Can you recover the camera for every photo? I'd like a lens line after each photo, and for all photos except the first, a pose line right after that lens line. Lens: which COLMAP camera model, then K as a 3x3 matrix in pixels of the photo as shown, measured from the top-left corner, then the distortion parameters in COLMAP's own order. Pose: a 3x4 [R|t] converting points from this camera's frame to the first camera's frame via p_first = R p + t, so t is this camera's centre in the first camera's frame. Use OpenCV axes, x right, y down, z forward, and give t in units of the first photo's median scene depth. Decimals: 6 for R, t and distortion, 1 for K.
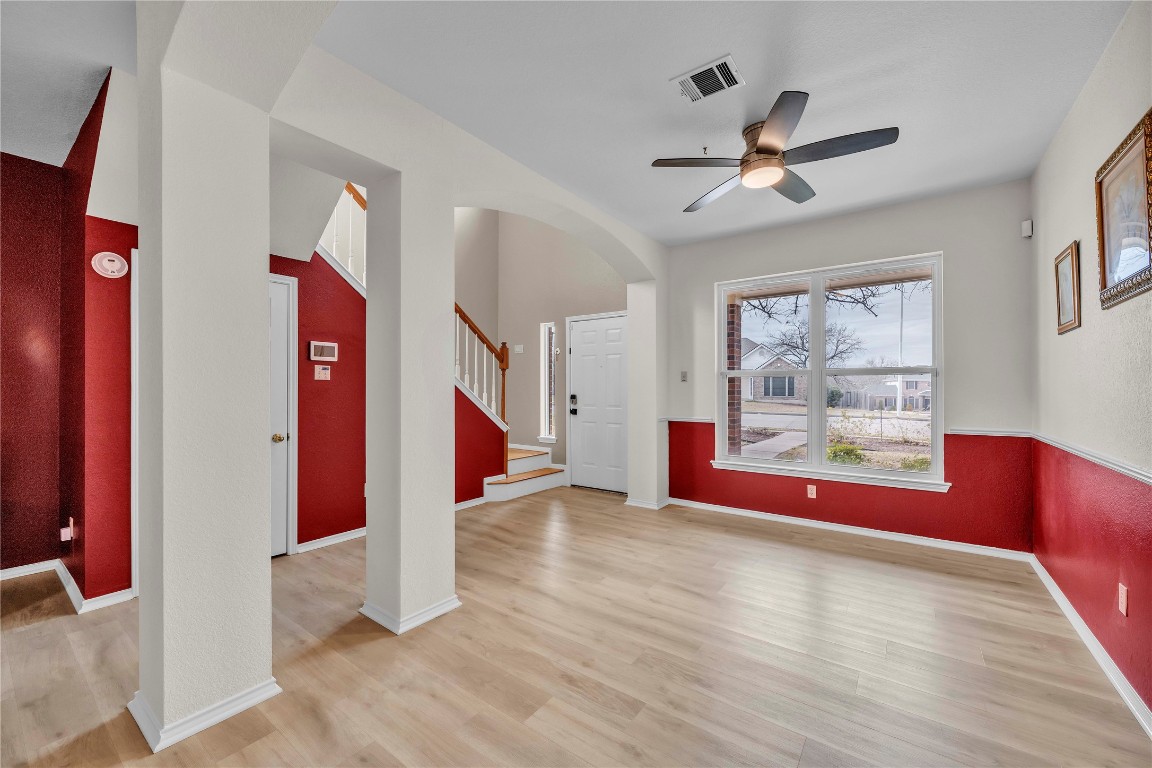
lens RADIAL K [[454.0, 0, 582.8], [0, 454.0, 386.7], [0, 0, 1]] dist [0.005208, -0.000334]
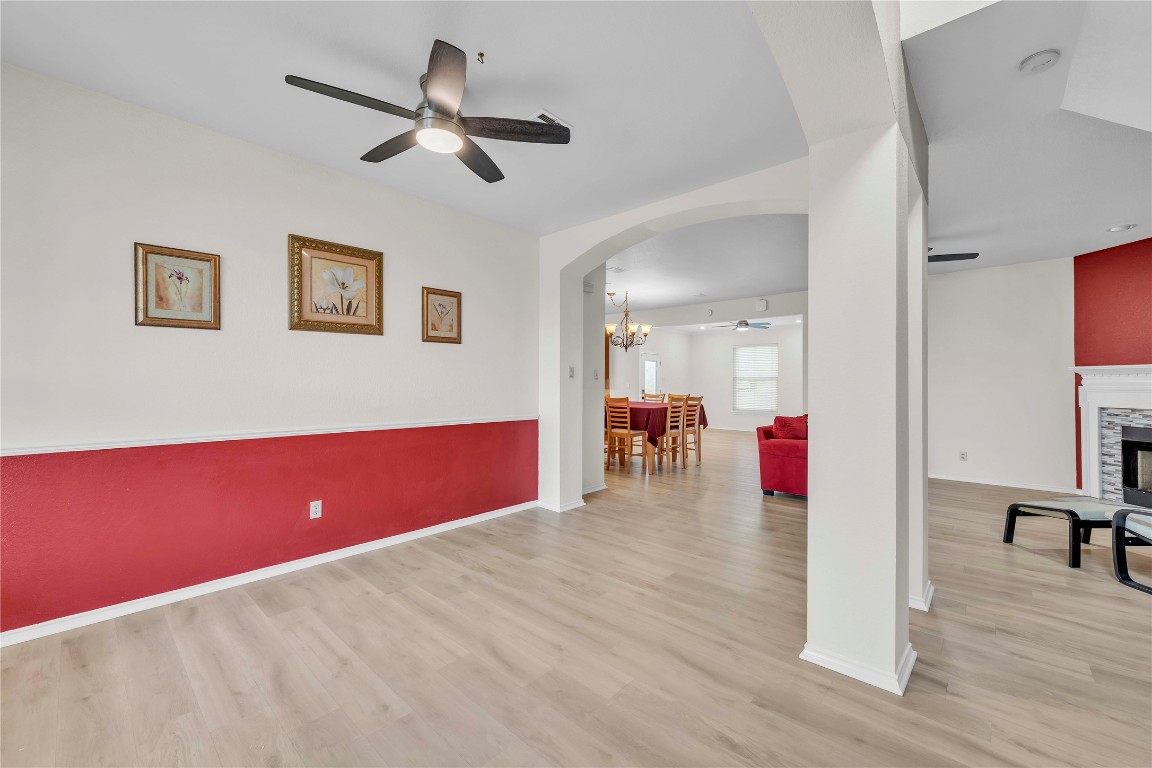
lens RADIAL K [[463.0, 0, 576.0], [0, 463.0, 384.0], [0, 0, 1]] dist [0.026763, -0.000031]
pose [[-0.992513, -0.008823, 0.121818, 0.029421], [-0.008359, 0.999956, 0.004323, -0.003786], [-0.121850, 0.003272, -0.992543, 1.917784]]
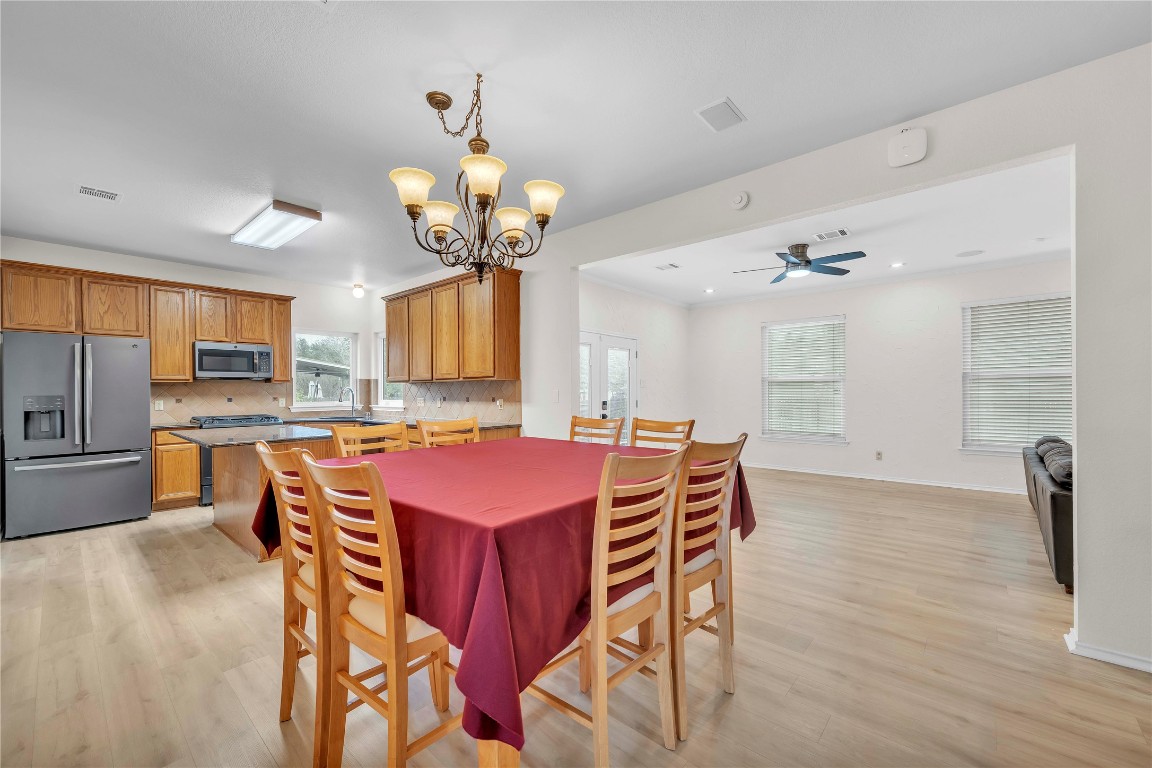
lens RADIAL K [[465.2, 0, 596.0], [0, 465.2, 390.3], [0, 0, 1]] dist [0.002359, 0.000047]
pose [[-0.997391, -0.000567, 0.072182, -0.203179], [-0.000699, 0.999998, -0.001804, 0.008709], [-0.072180, -0.001850, -0.997390, -0.172395]]
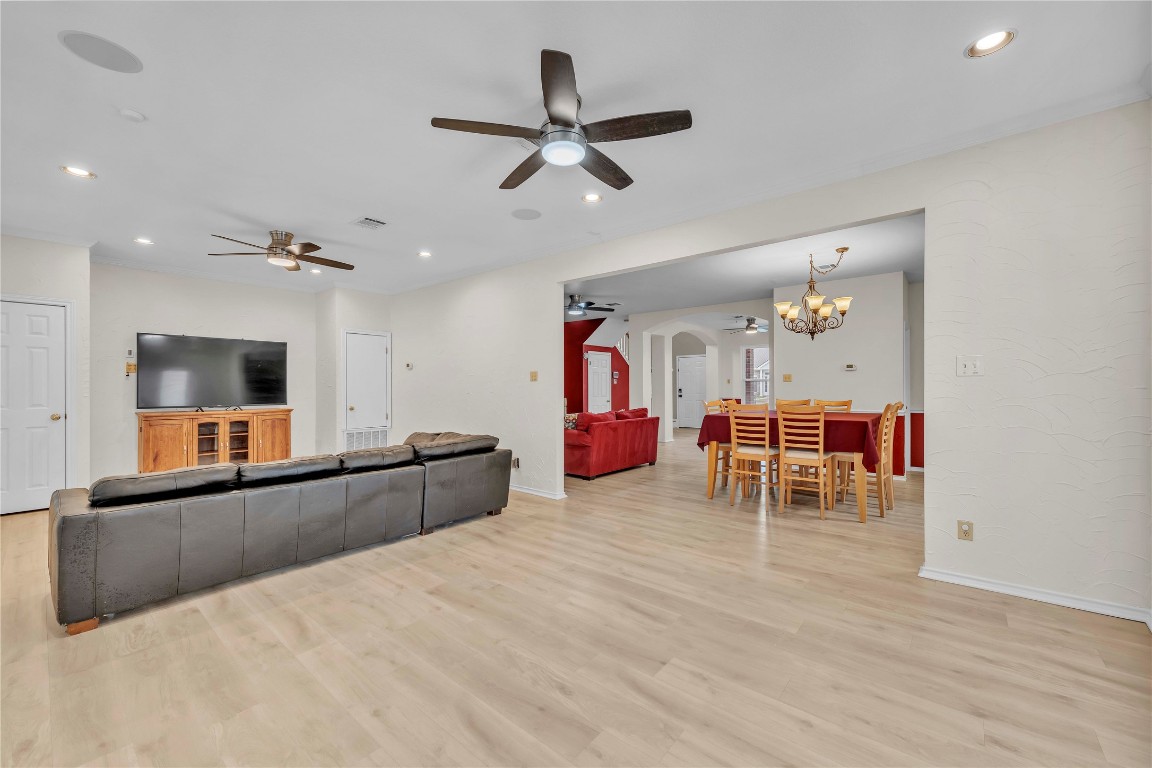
lens RADIAL K [[456.4, 0, 576.0], [0, 456.4, 384.0], [0, 0, 1]] dist [0.000246, -0.000075]
pose [[0.996790, -0.005704, -0.079857, -0.766896], [0.005431, 0.999979, -0.003631, -0.003956], [0.079876, 0.003186, 0.996800, -2.913453]]
